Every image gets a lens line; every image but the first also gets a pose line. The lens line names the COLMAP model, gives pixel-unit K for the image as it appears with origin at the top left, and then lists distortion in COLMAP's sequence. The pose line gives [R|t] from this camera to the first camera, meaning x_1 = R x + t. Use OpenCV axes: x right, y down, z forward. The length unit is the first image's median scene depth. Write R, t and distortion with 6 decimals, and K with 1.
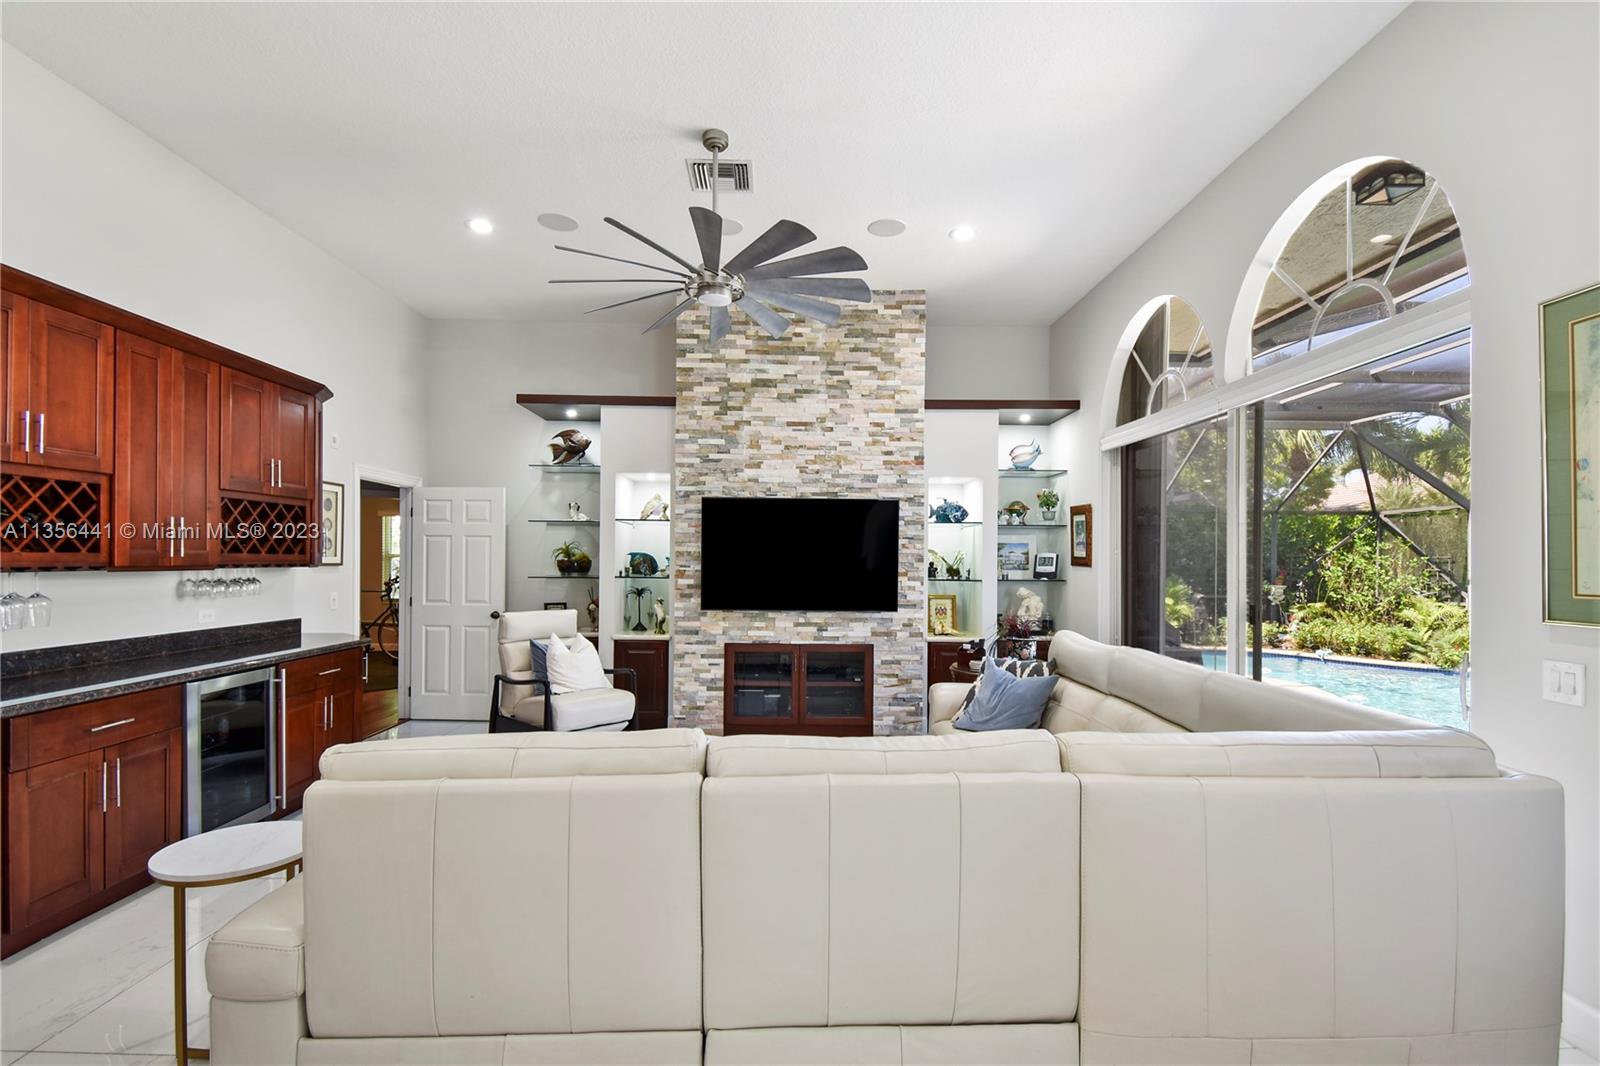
lens RADIAL K [[735.7, 0, 799.3], [0, 735.7, 556.9], [0, 0, 1]] dist [0.042252, -0.019118]
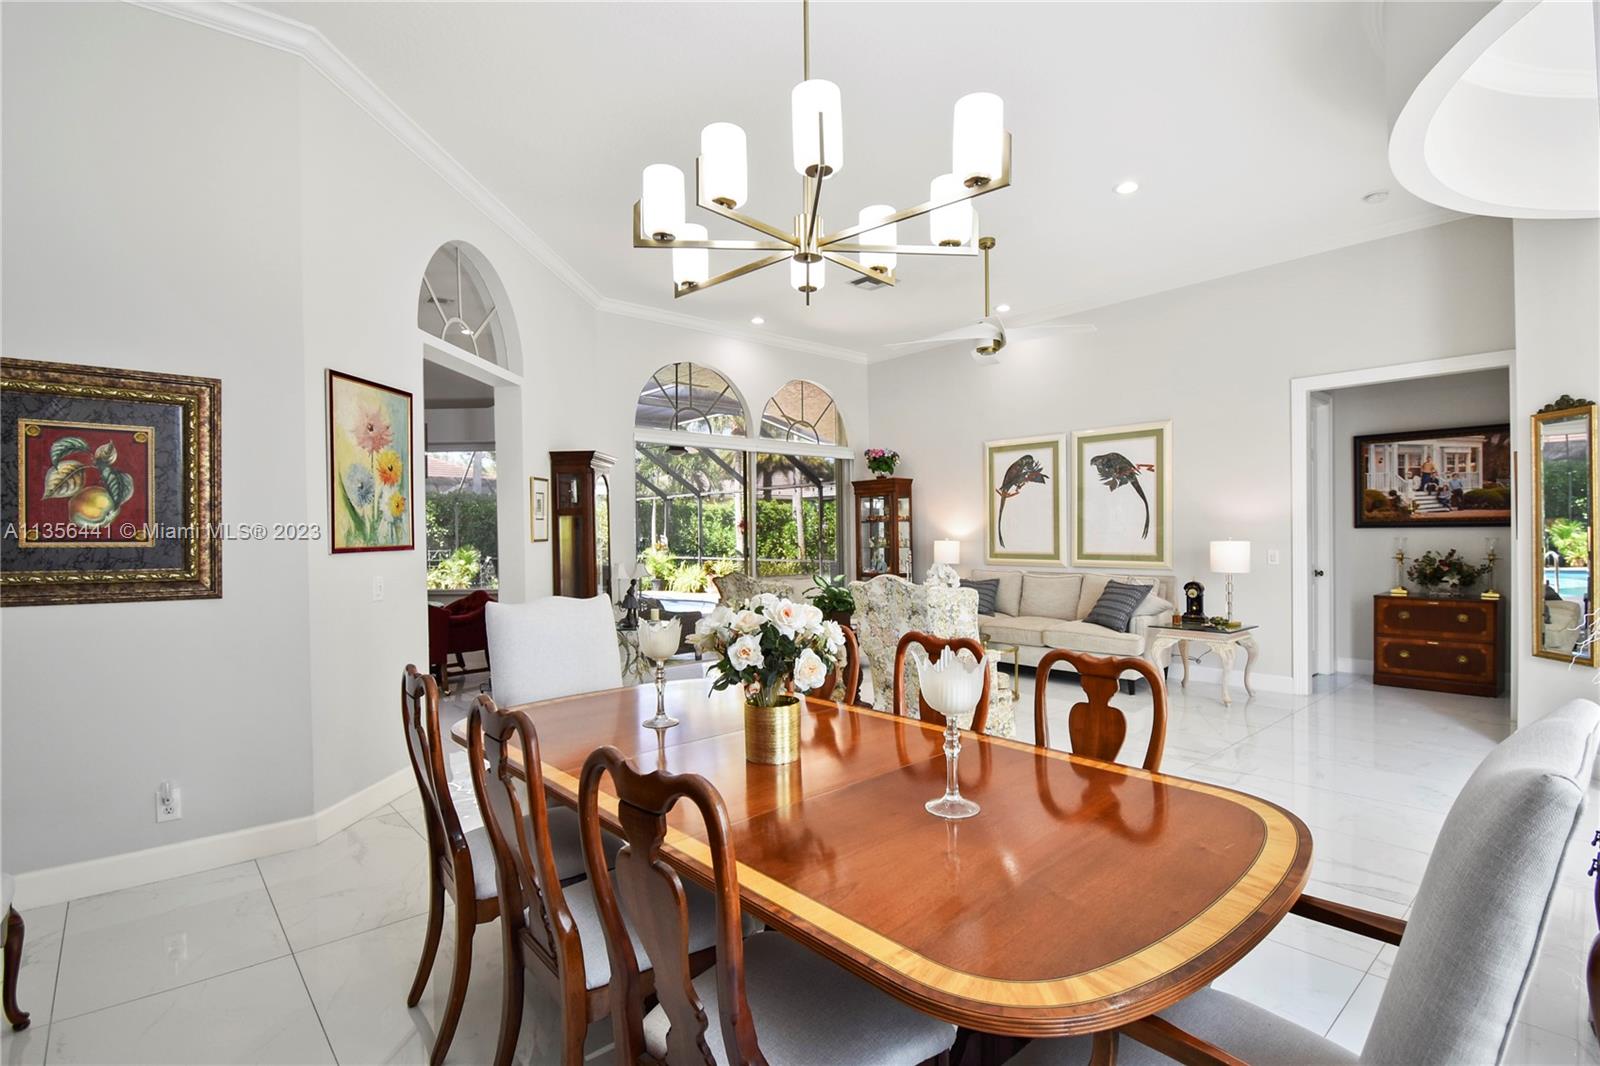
lens RADIAL K [[735.7, 0, 791.7], [0, 735.7, 539.6], [0, 0, 1]] dist [0.042252, -0.019118]
pose [[0.757802, -0.023304, 0.652068, 0.061795], [0.018074, 0.999728, 0.014724, 0.008422], [-0.652234, 0.000628, 0.758017, -1.357343]]
